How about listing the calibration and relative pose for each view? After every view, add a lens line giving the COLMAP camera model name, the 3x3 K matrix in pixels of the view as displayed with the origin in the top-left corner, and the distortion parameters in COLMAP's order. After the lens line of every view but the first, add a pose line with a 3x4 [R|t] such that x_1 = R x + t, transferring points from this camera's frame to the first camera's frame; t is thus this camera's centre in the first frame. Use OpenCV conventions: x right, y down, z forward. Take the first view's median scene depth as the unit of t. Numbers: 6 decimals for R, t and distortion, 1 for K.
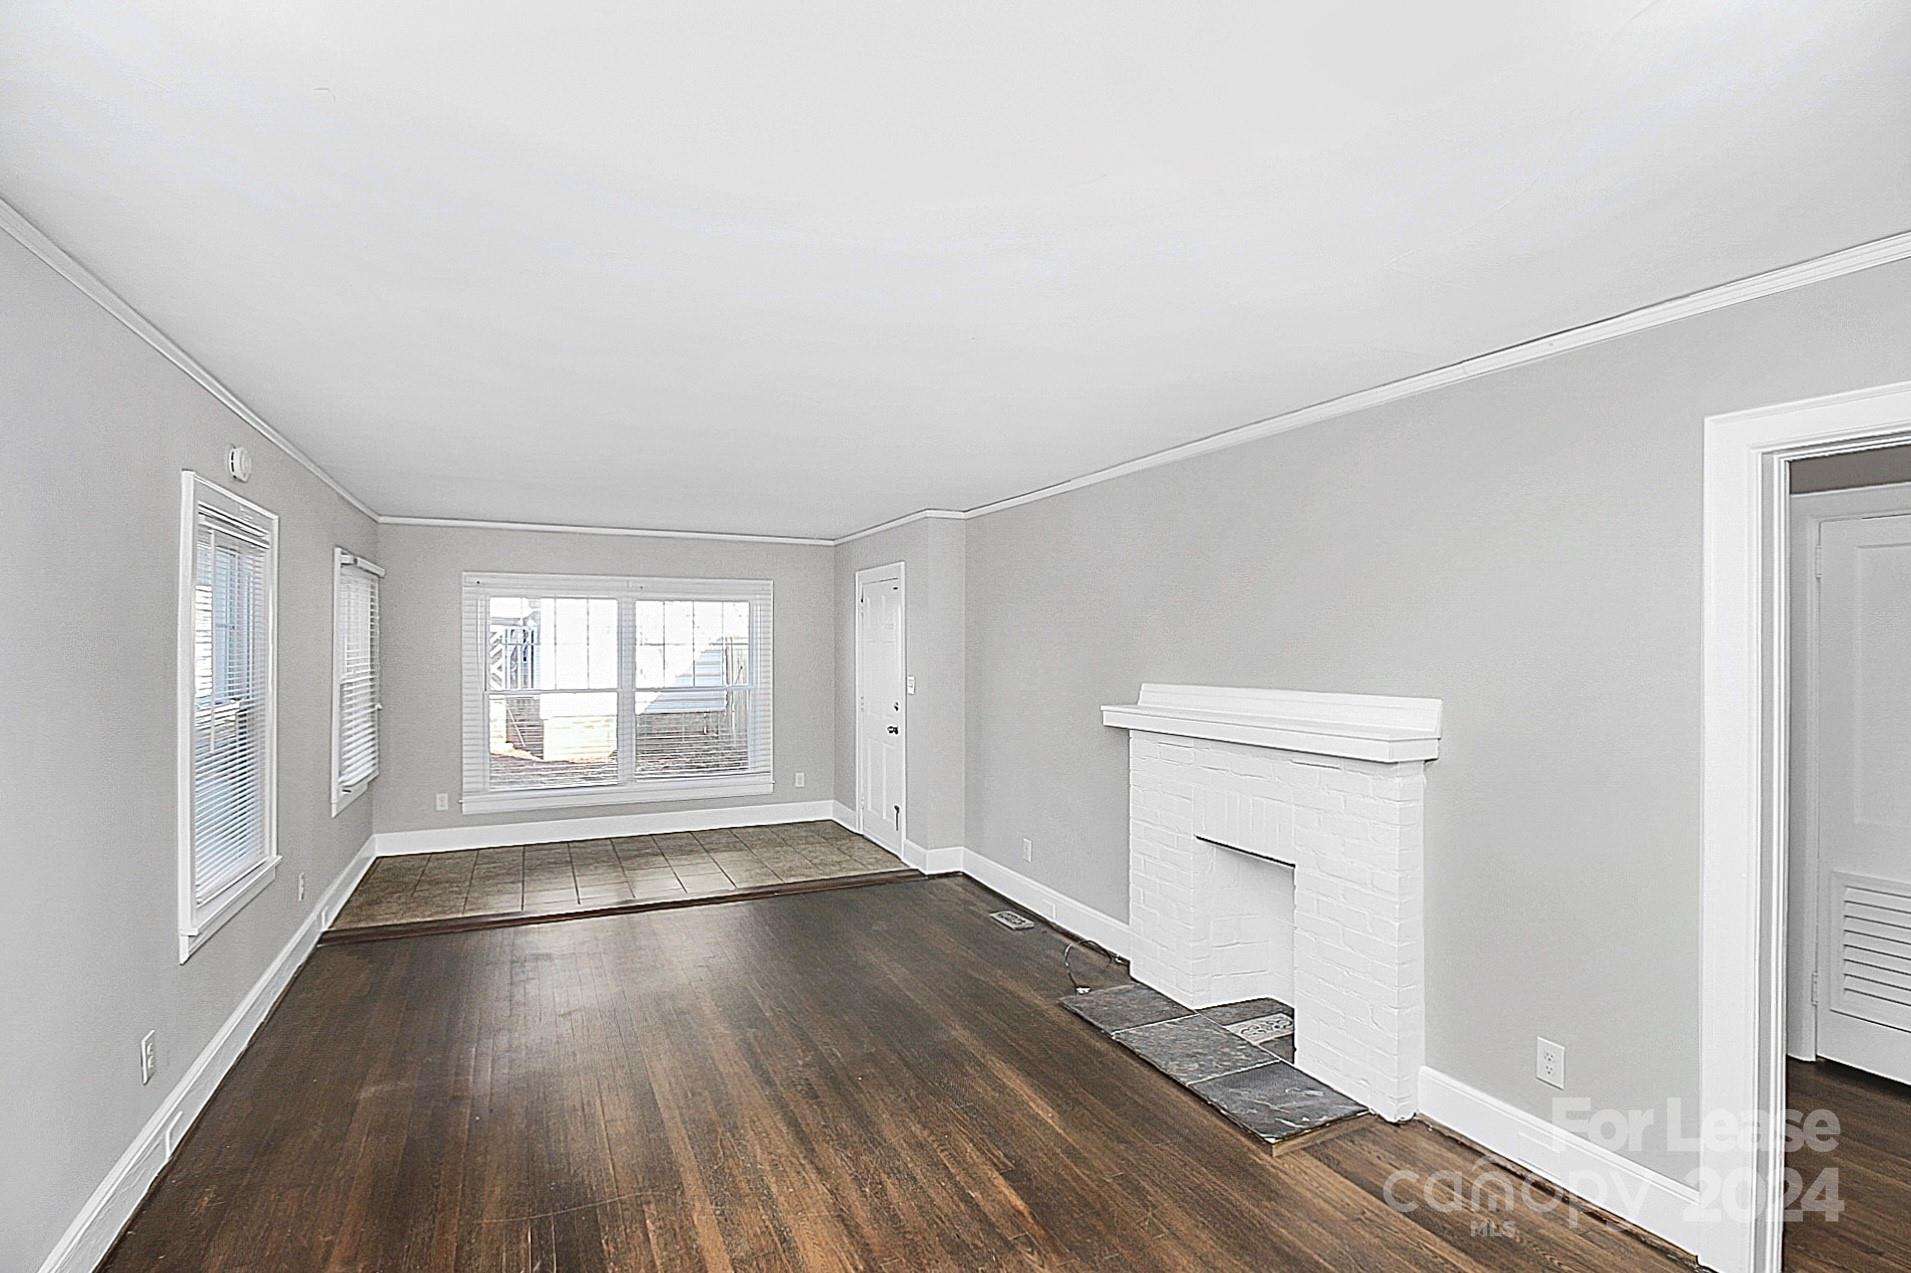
lens RADIAL K [[910.9, 0, 955.5], [0, 910.9, 636.5], [0, 0, 1]] dist [0.020266, -0.000160]
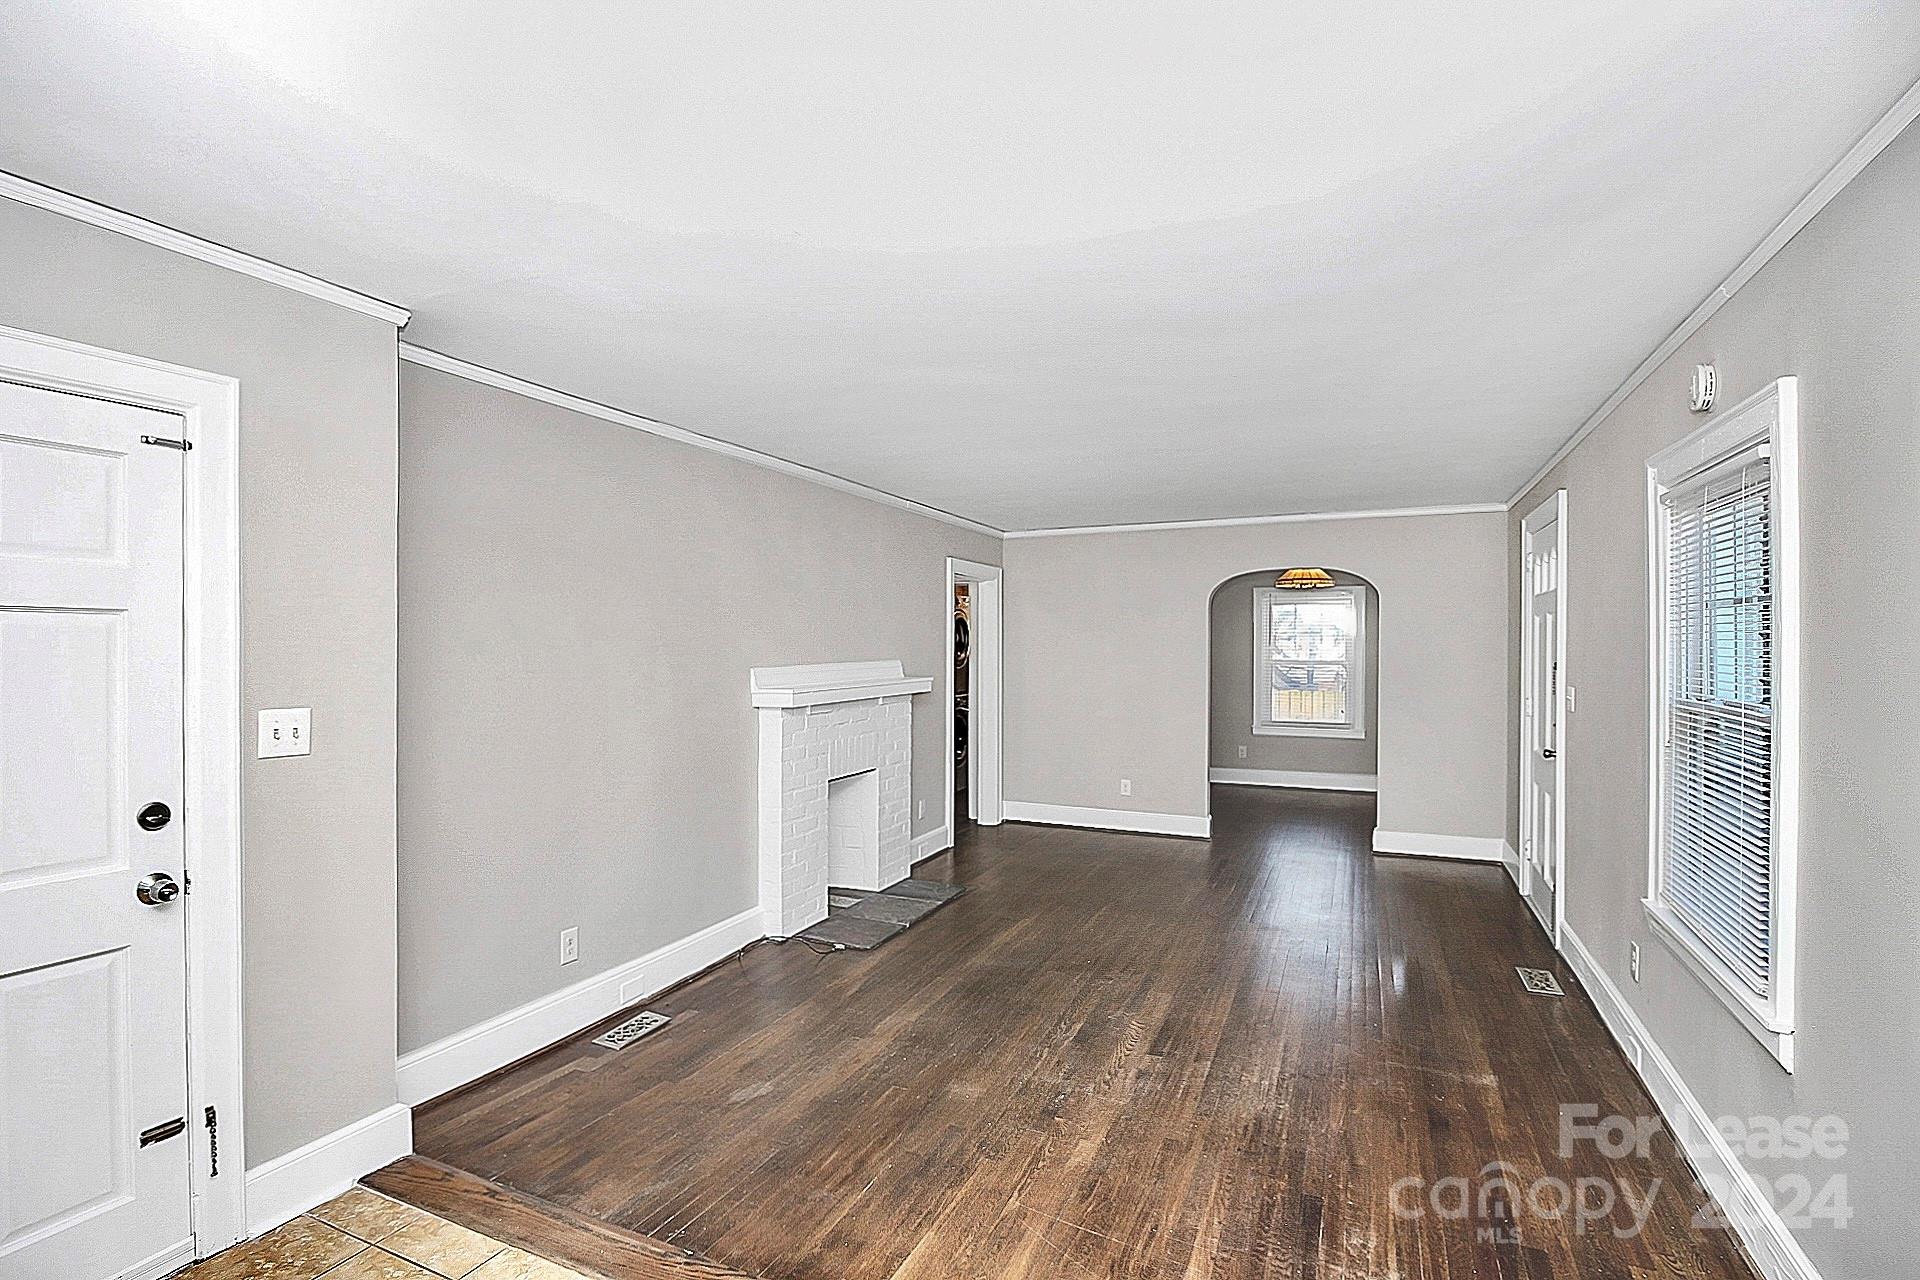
lens RADIAL K [[902.8, 0, 960.0], [0, 902.8, 640.0], [0, 0, 1]] dist [0.001555, 0.000234]
pose [[-0.649299, 0.003869, 0.760523, -0.947249], [-0.004655, 0.999948, -0.009062, 0.035427], [-0.760519, -0.009424, -0.649248, 1.939635]]
